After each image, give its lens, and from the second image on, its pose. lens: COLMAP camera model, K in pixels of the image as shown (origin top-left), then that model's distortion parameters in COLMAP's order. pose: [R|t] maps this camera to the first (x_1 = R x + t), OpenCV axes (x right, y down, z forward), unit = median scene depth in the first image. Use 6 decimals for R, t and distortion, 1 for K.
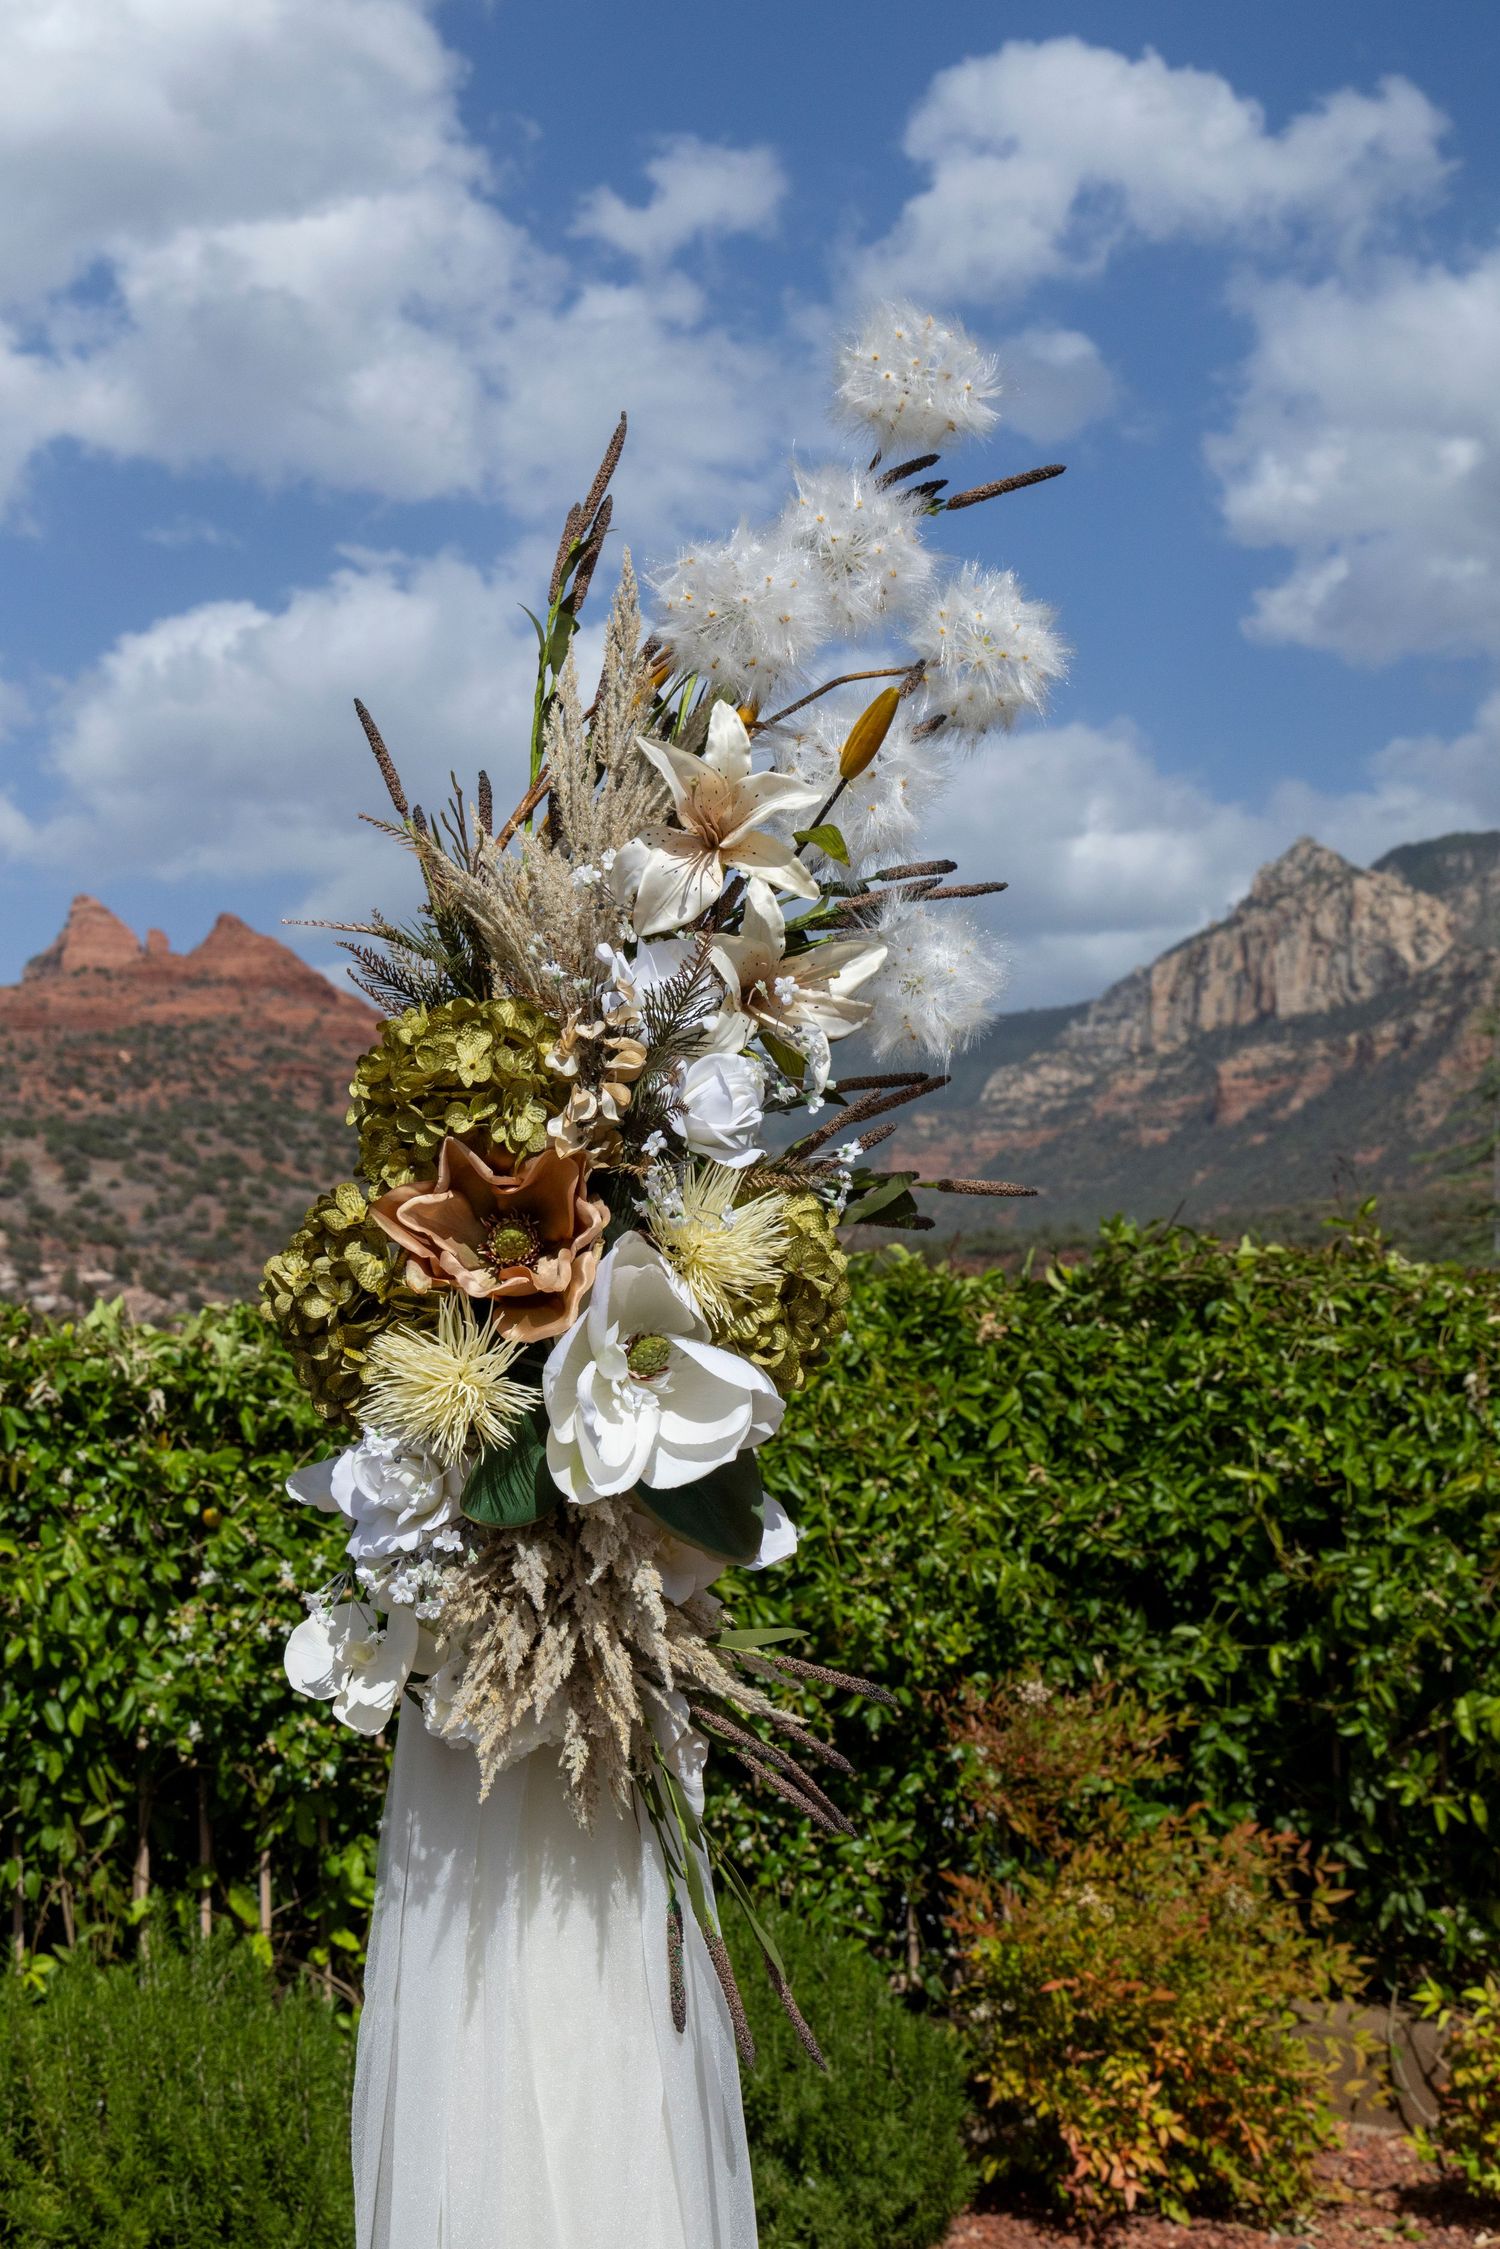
lens RADIAL K [[2960.3, 0, 742.2], [0, 2960.3, 1105.7], [0, 0, 1]] dist [0.046198, 0.000000]
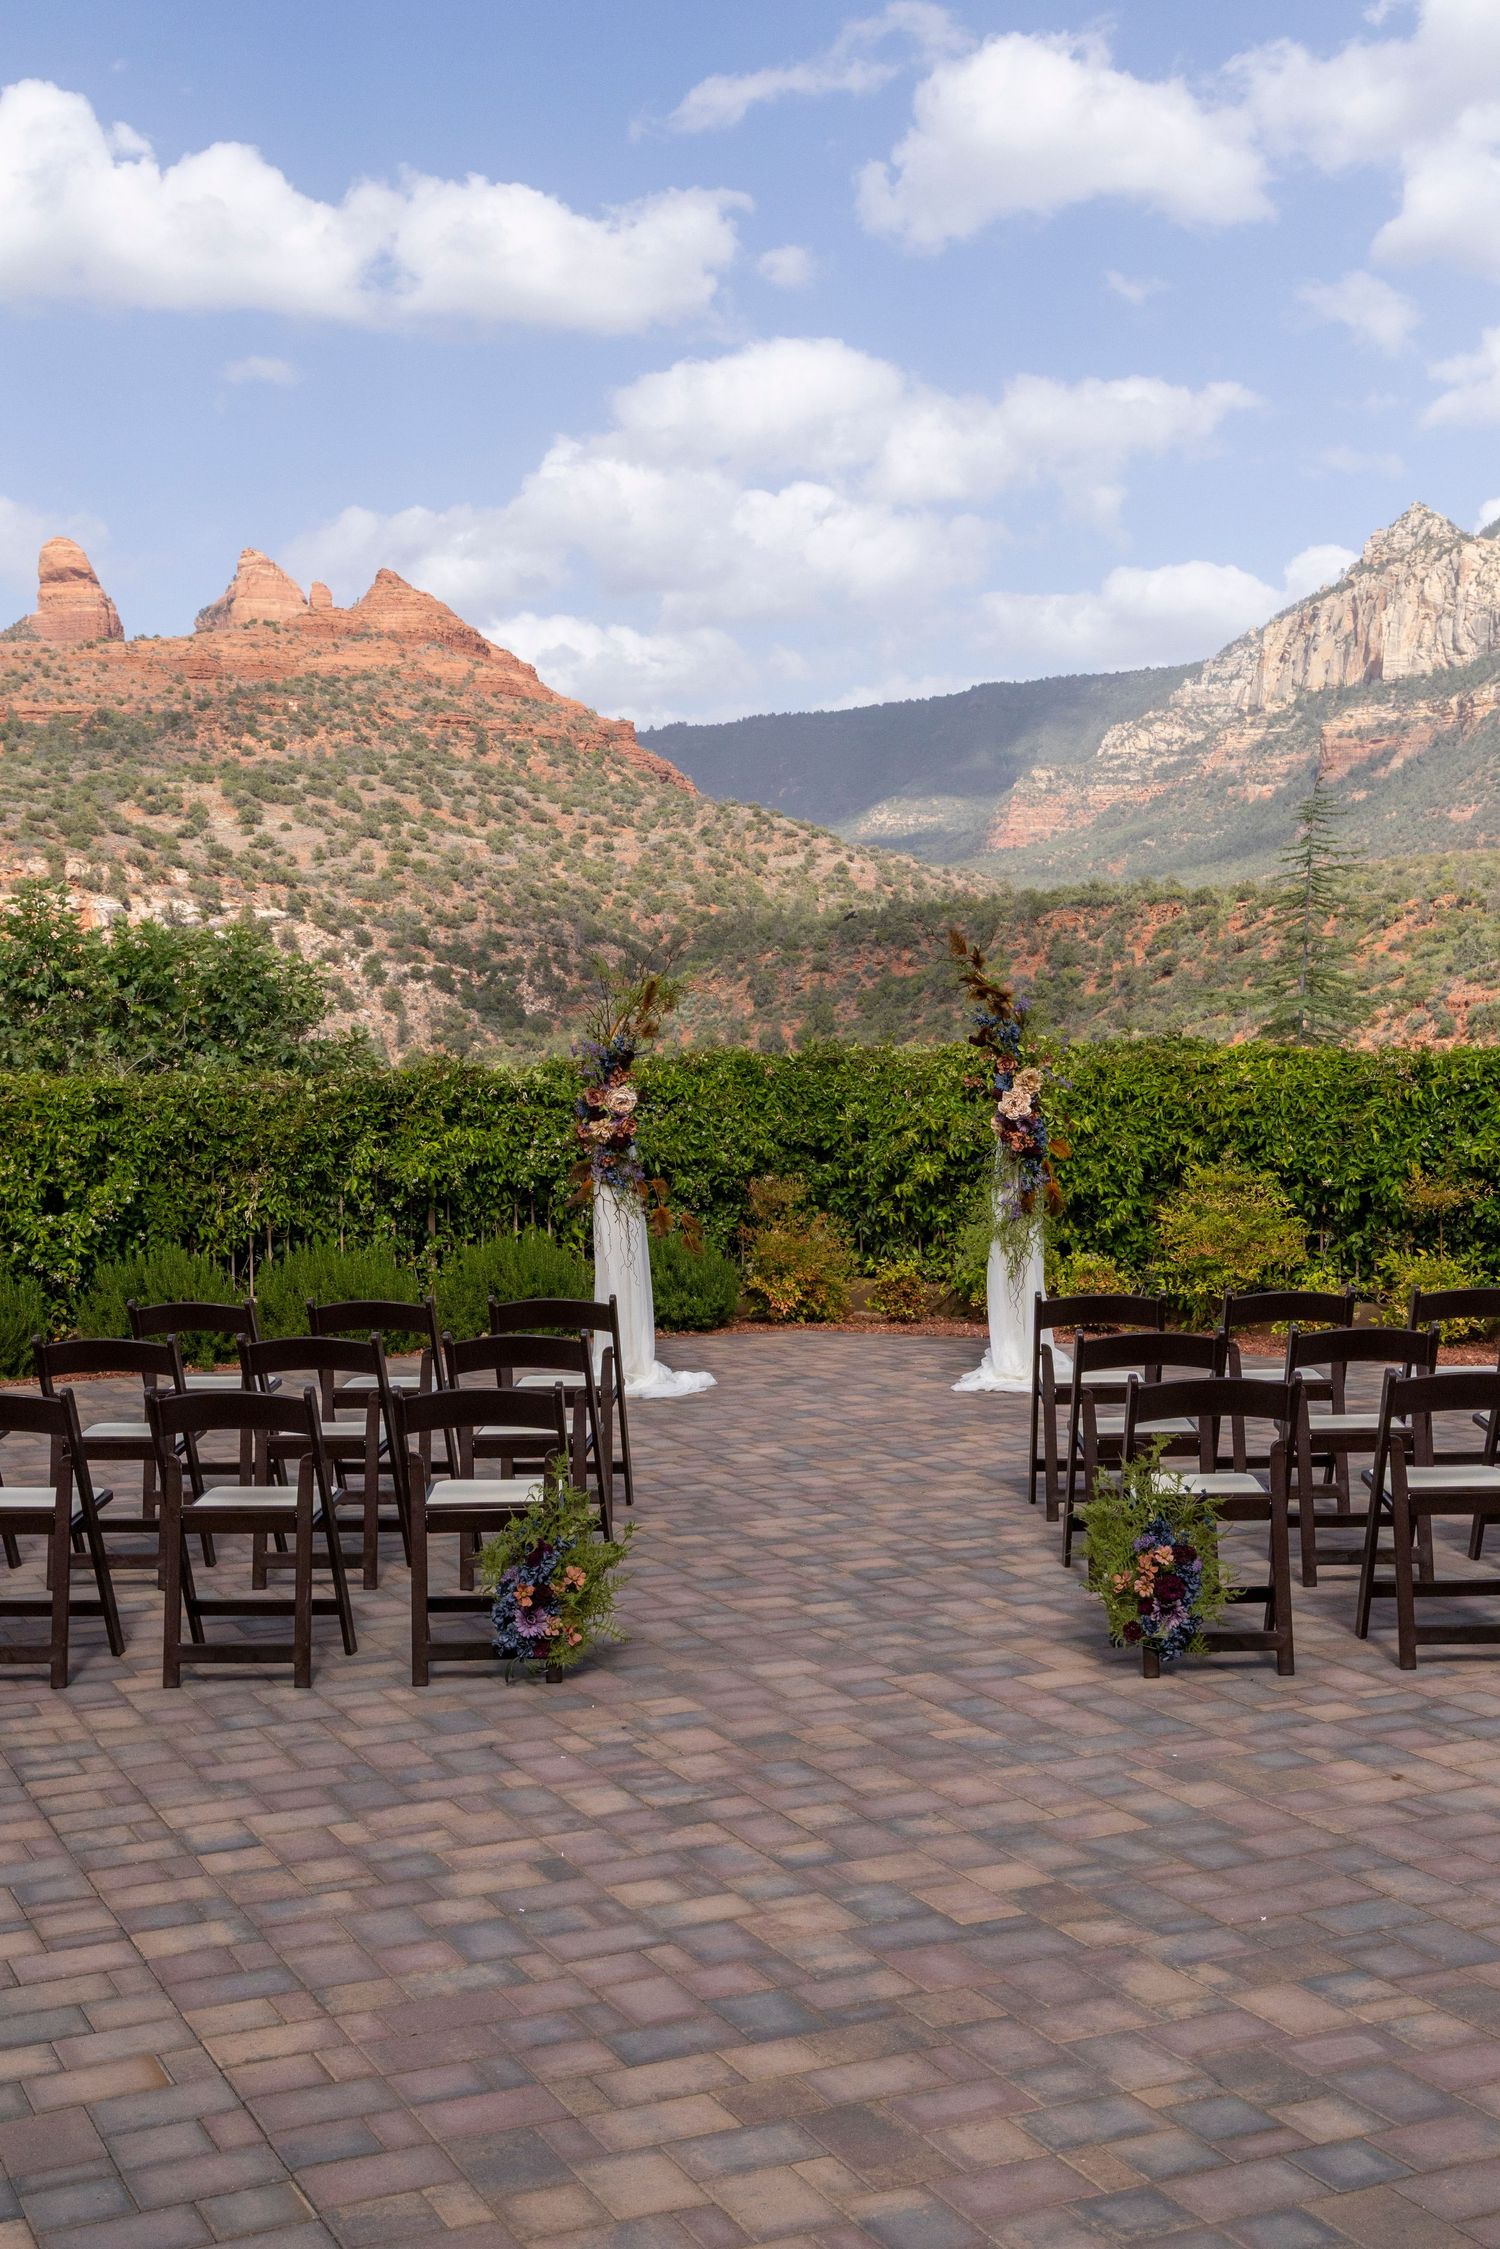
lens RADIAL K [[2752.8, 0, 751.2], [0, 2752.8, 1208.7], [0, 0, 1]] dist [0.003213, 0.000000]
pose [[0.999032, 0.017239, -0.040467, 0.113630], [-0.010481, 0.986796, 0.161629, -0.158429], [0.042719, -0.161048, 0.986022, -1.196290]]
